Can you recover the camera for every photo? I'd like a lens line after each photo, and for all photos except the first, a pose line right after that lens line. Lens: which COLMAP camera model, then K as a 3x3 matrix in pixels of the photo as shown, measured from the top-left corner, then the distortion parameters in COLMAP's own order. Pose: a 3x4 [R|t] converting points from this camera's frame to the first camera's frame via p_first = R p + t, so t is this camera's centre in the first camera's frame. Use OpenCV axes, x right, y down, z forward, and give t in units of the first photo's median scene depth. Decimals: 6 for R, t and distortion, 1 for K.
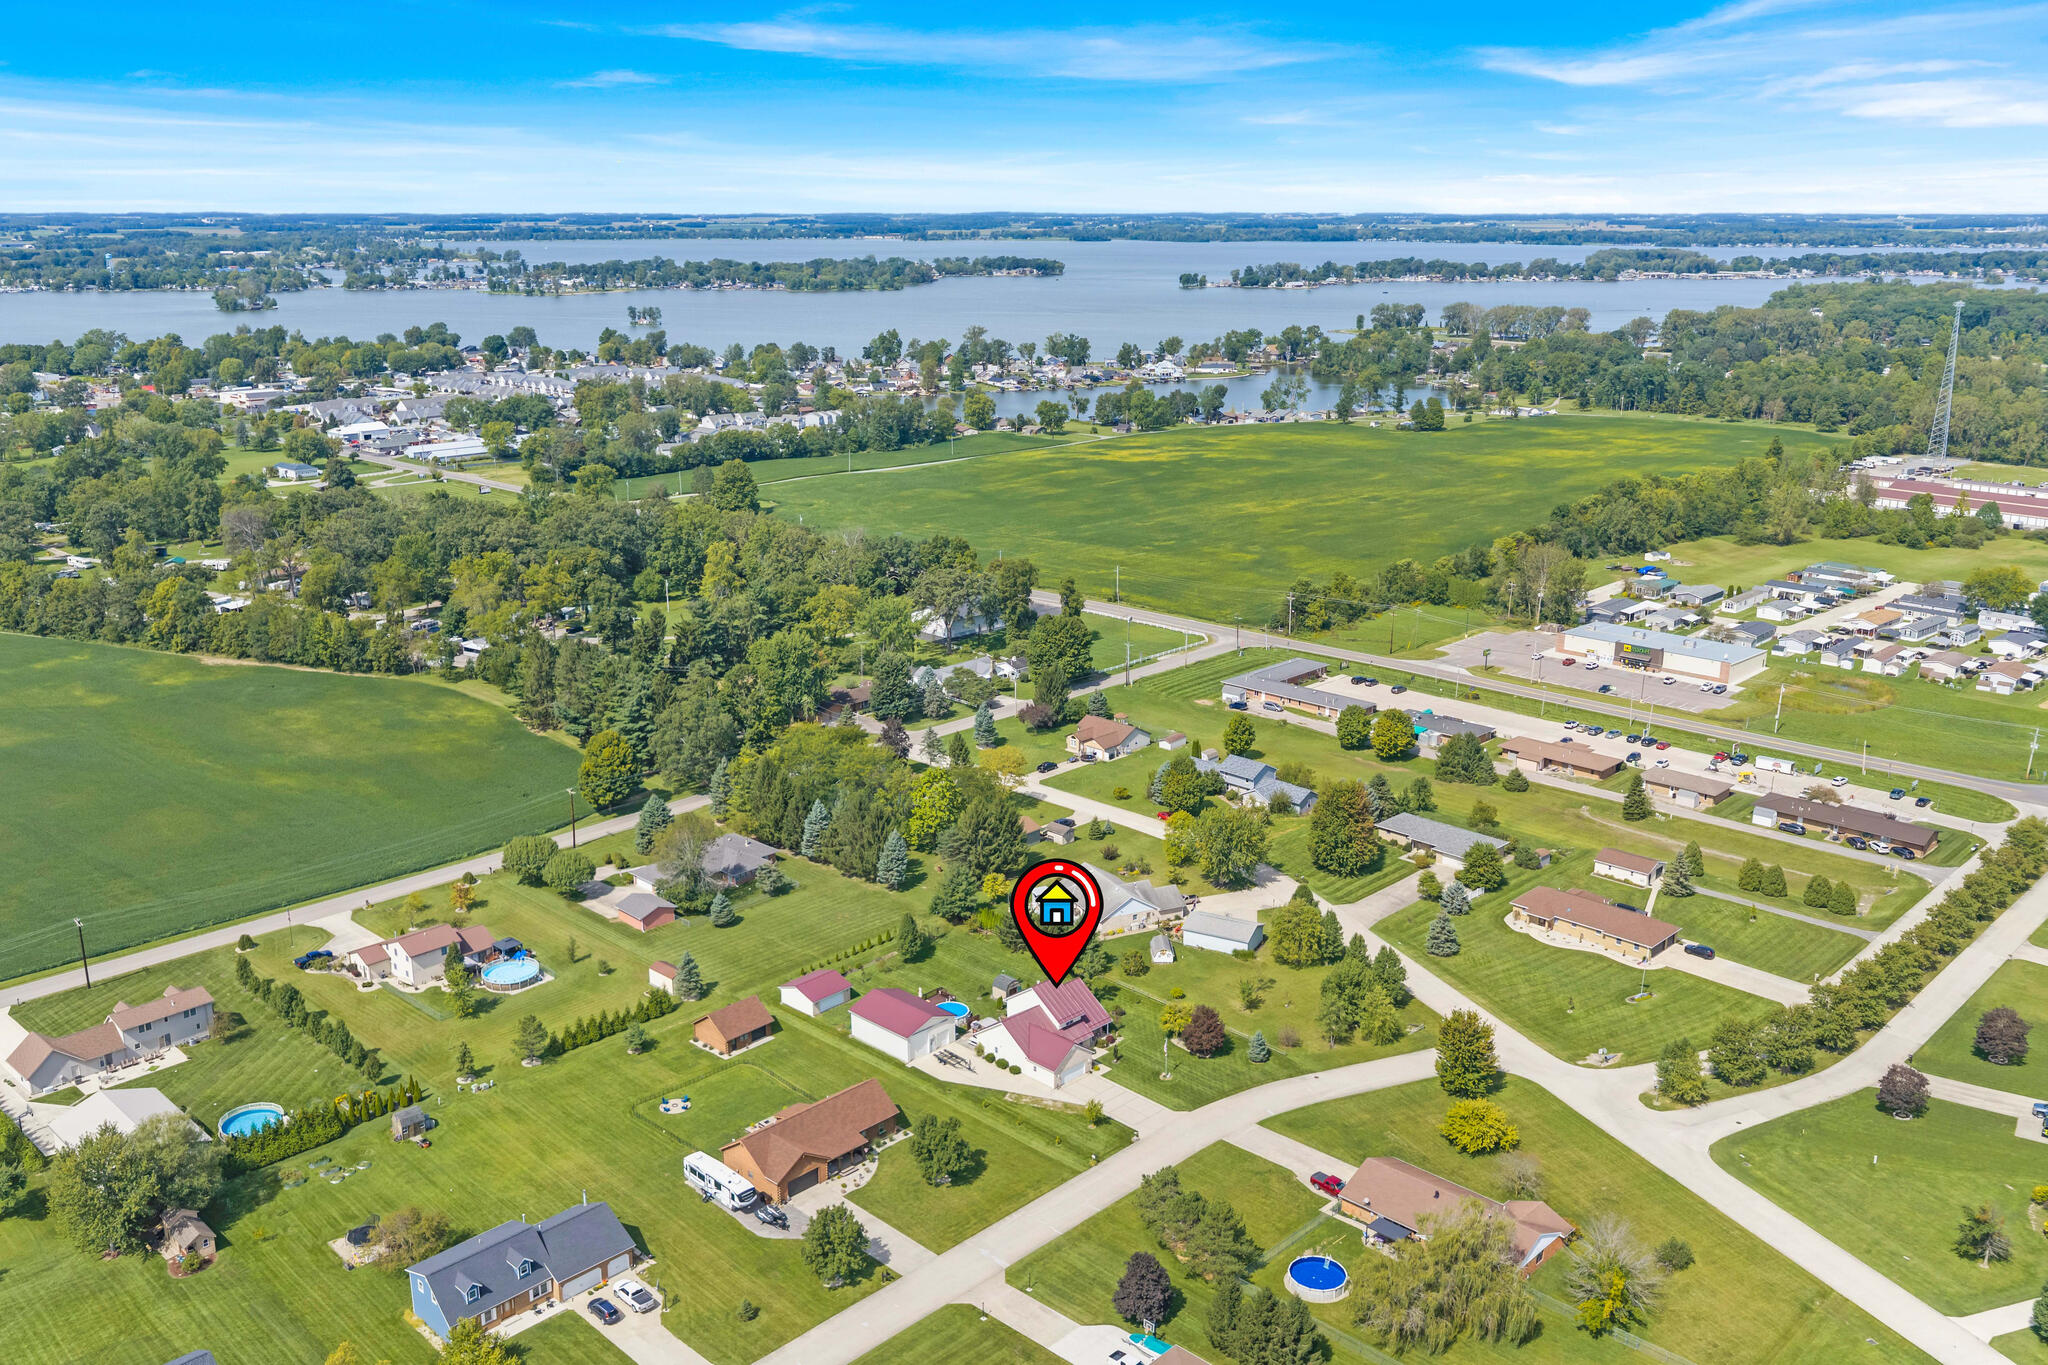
lens RADIAL K [[1704.6, 0, 1024.0], [0, 1704.6, 682.5], [0, 0, 1]] dist [0.014244, -0.025681]
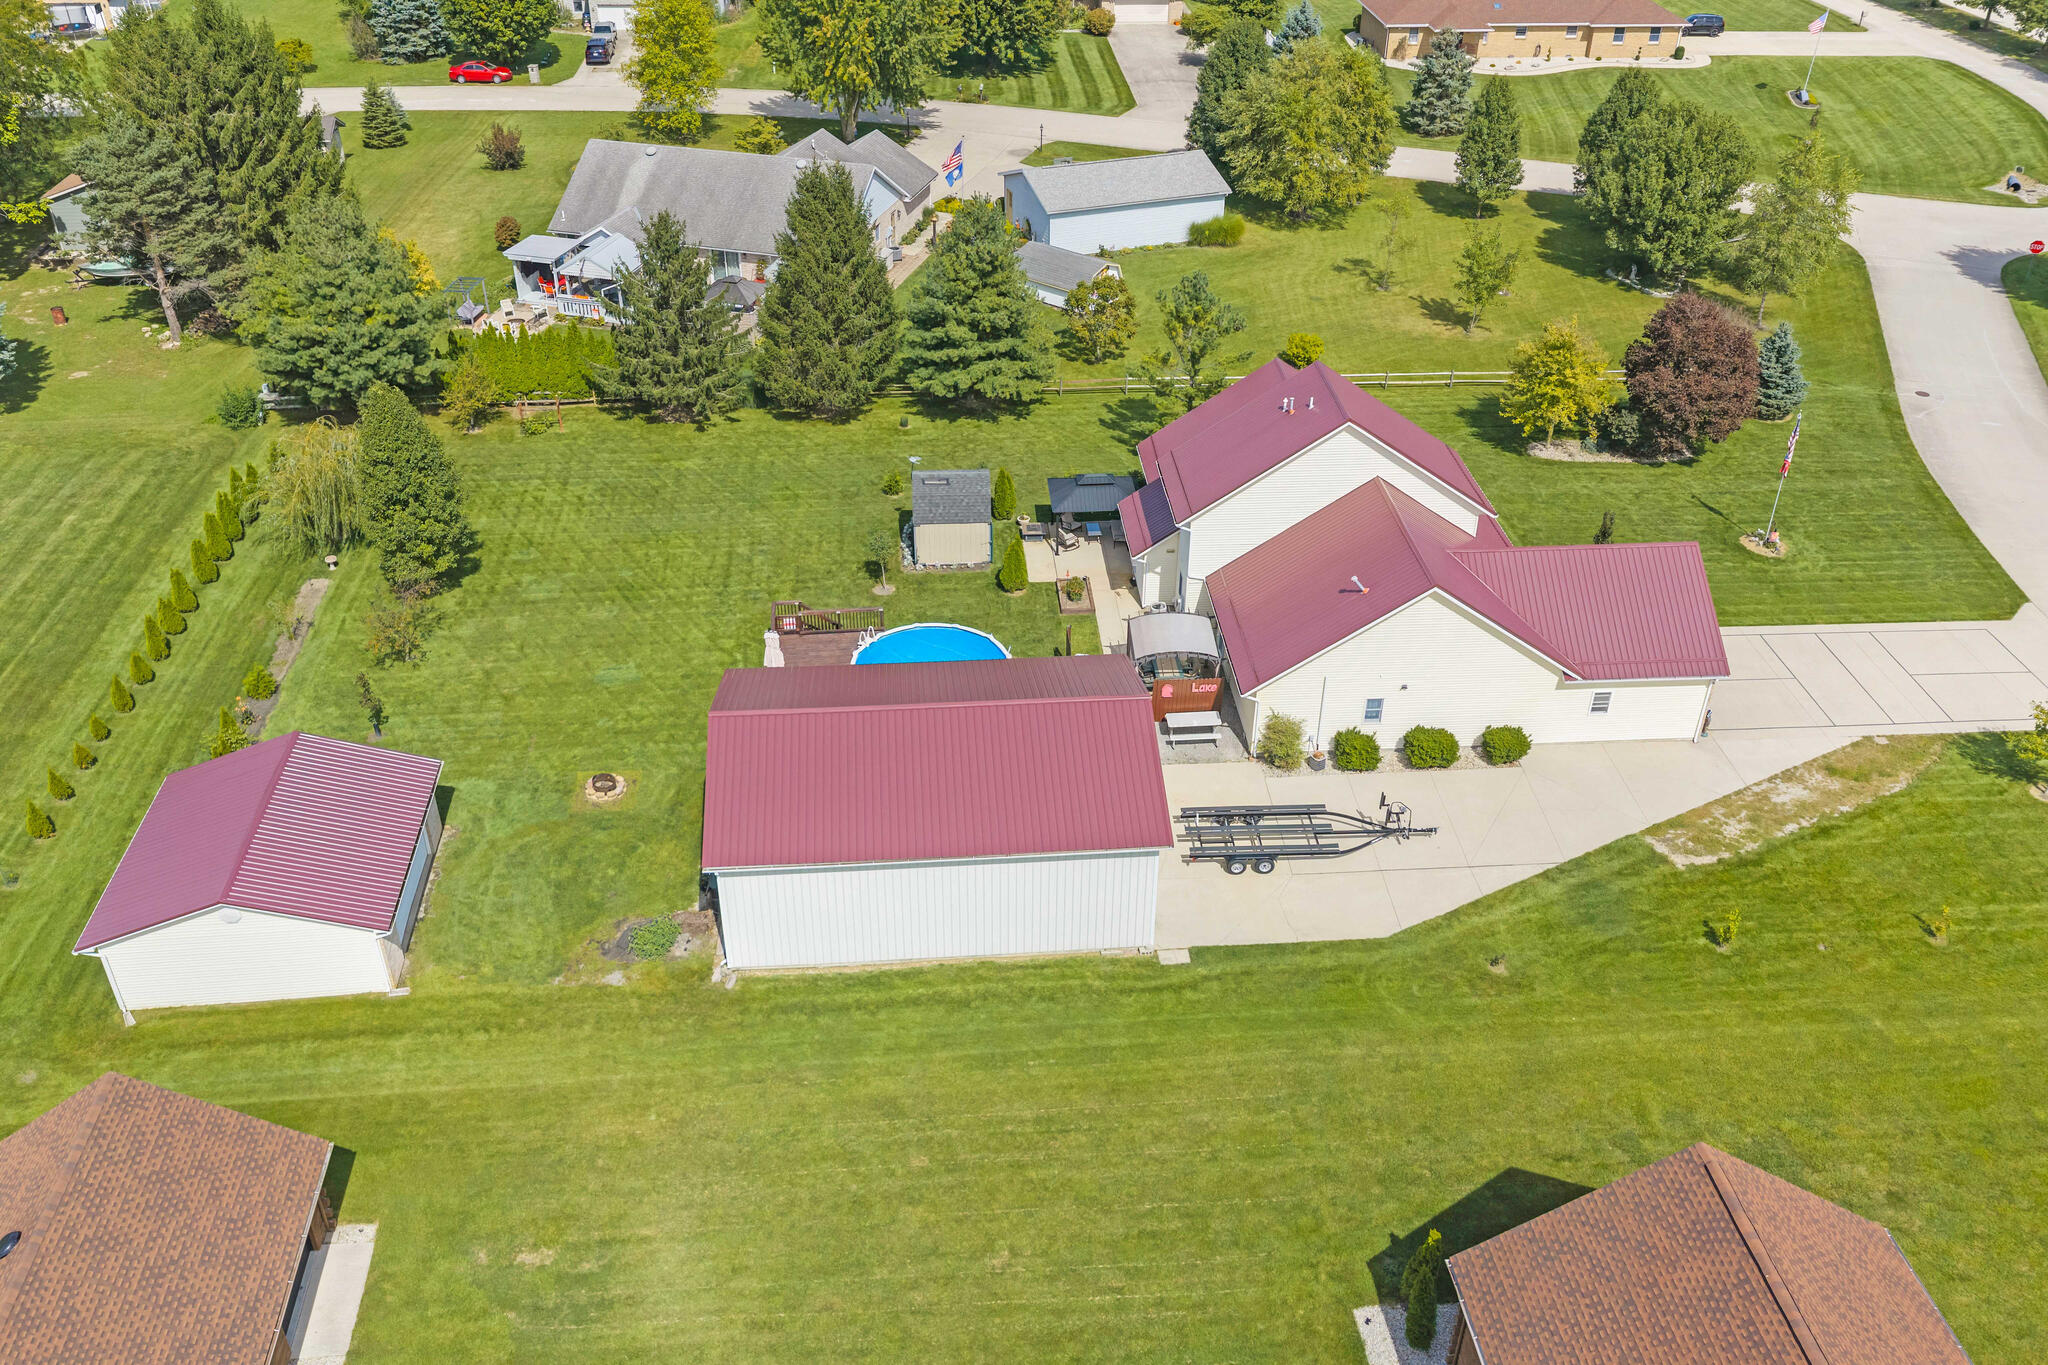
lens RADIAL K [[1694.3, 0, 1031.6], [0, 1694.3, 678.3], [0, 0, 1]] dist [0.013702, -0.020846]
pose [[0.655455, -0.406615, 0.636430, -0.095442], [0.194126, 0.905086, 0.378331, 0.055984], [-0.729859, -0.124431, 0.672178, 0.430832]]
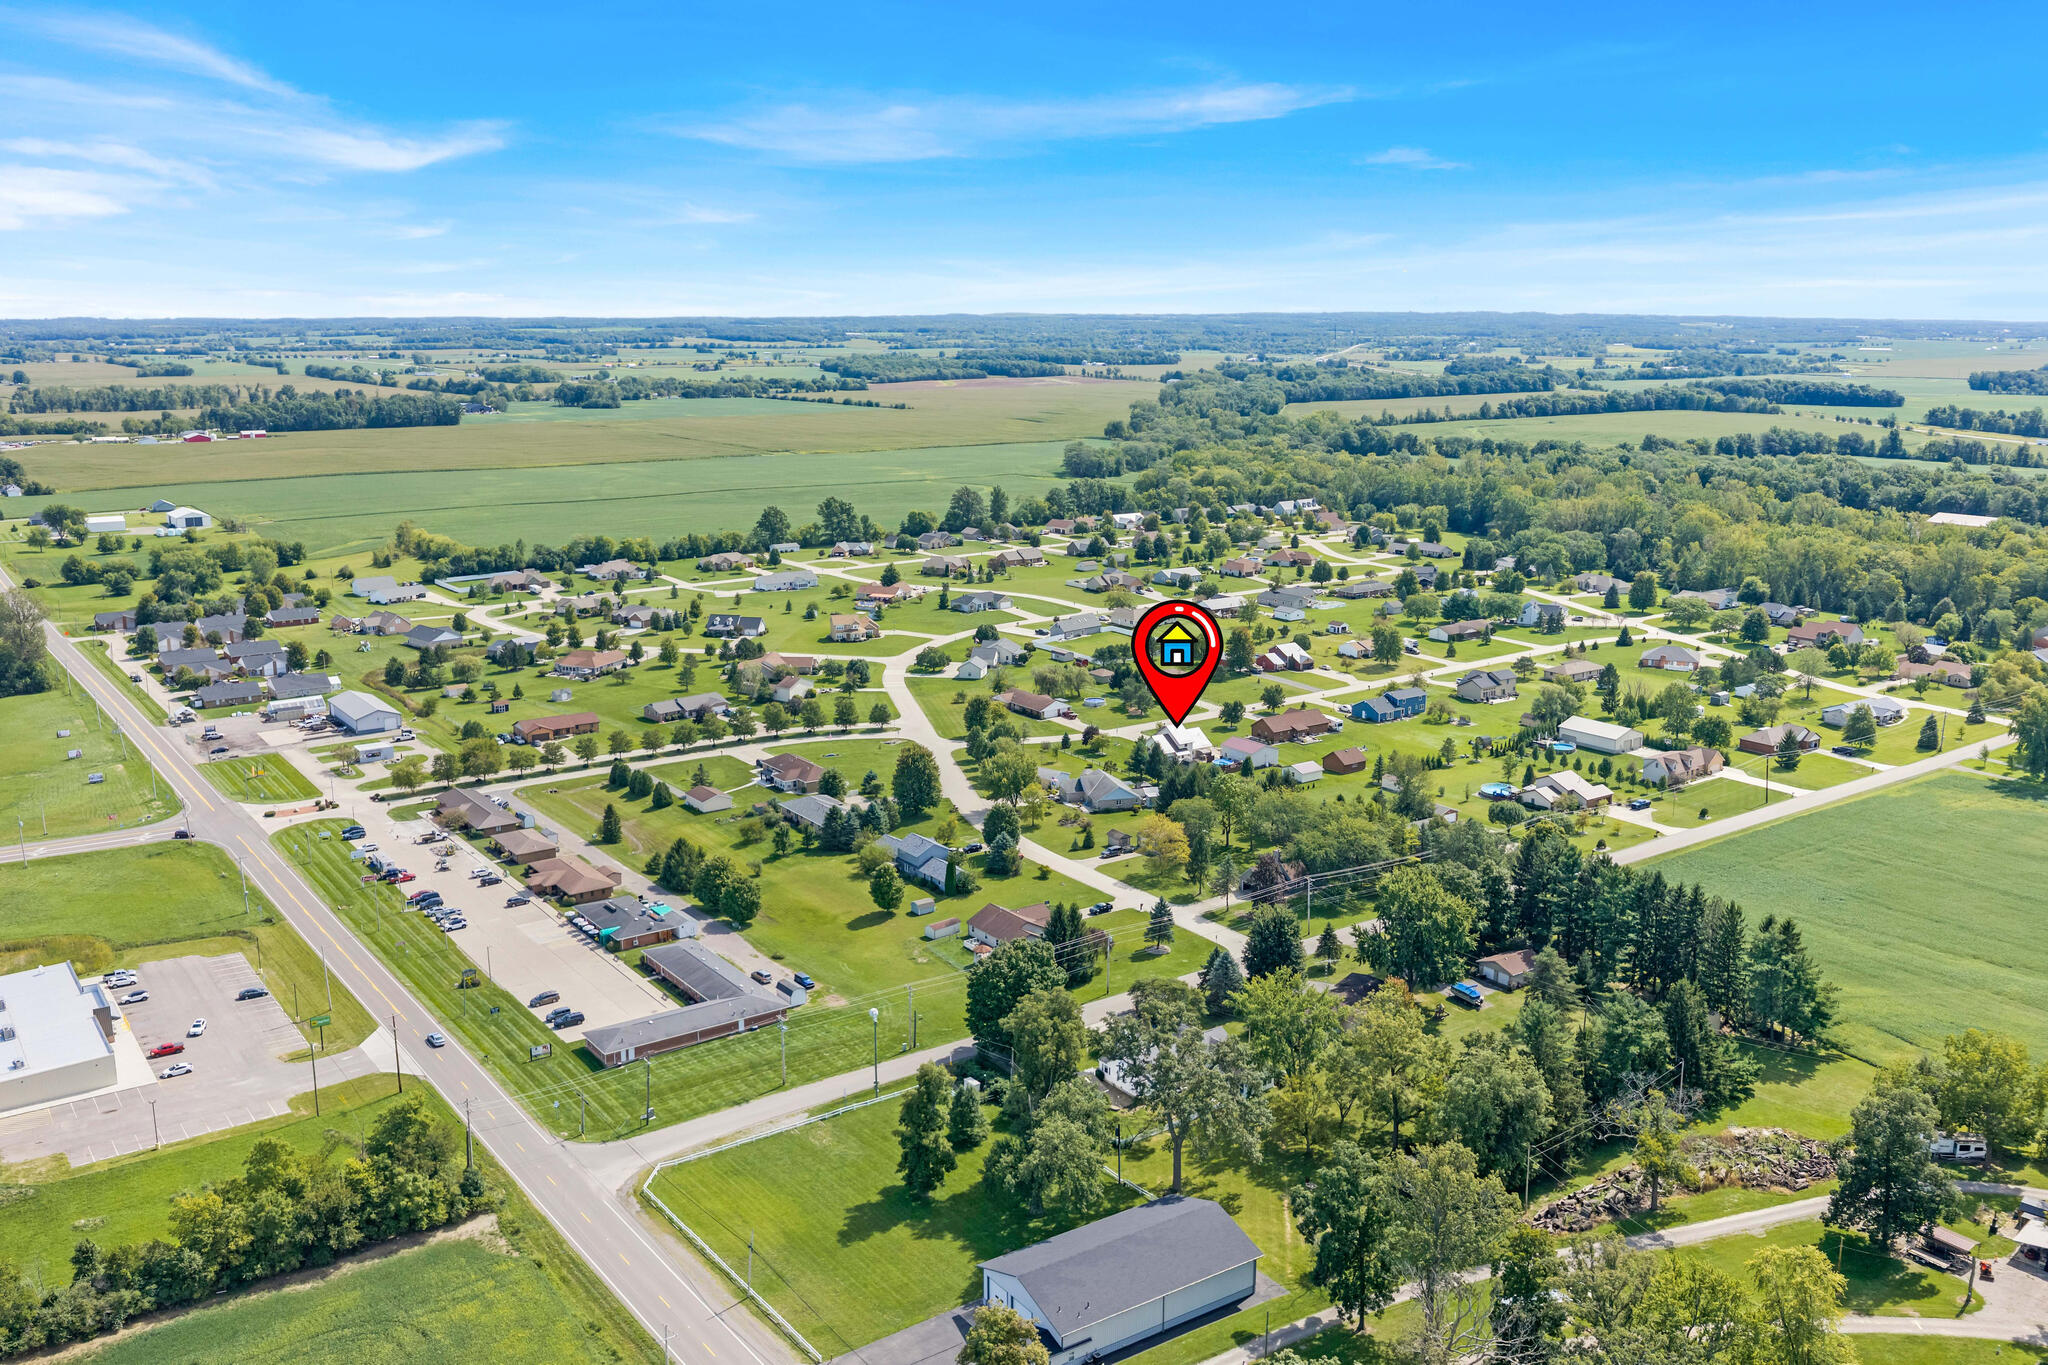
lens RADIAL K [[1694.3, 0, 1031.6], [0, 1694.3, 678.3], [0, 0, 1]] dist [0.013702, -0.020846]
pose [[-0.983901, -0.041663, 0.173793, -0.078012], [0.043815, 0.886537, 0.460578, -0.366927], [-0.173263, 0.460778, -0.870439, 1.310995]]
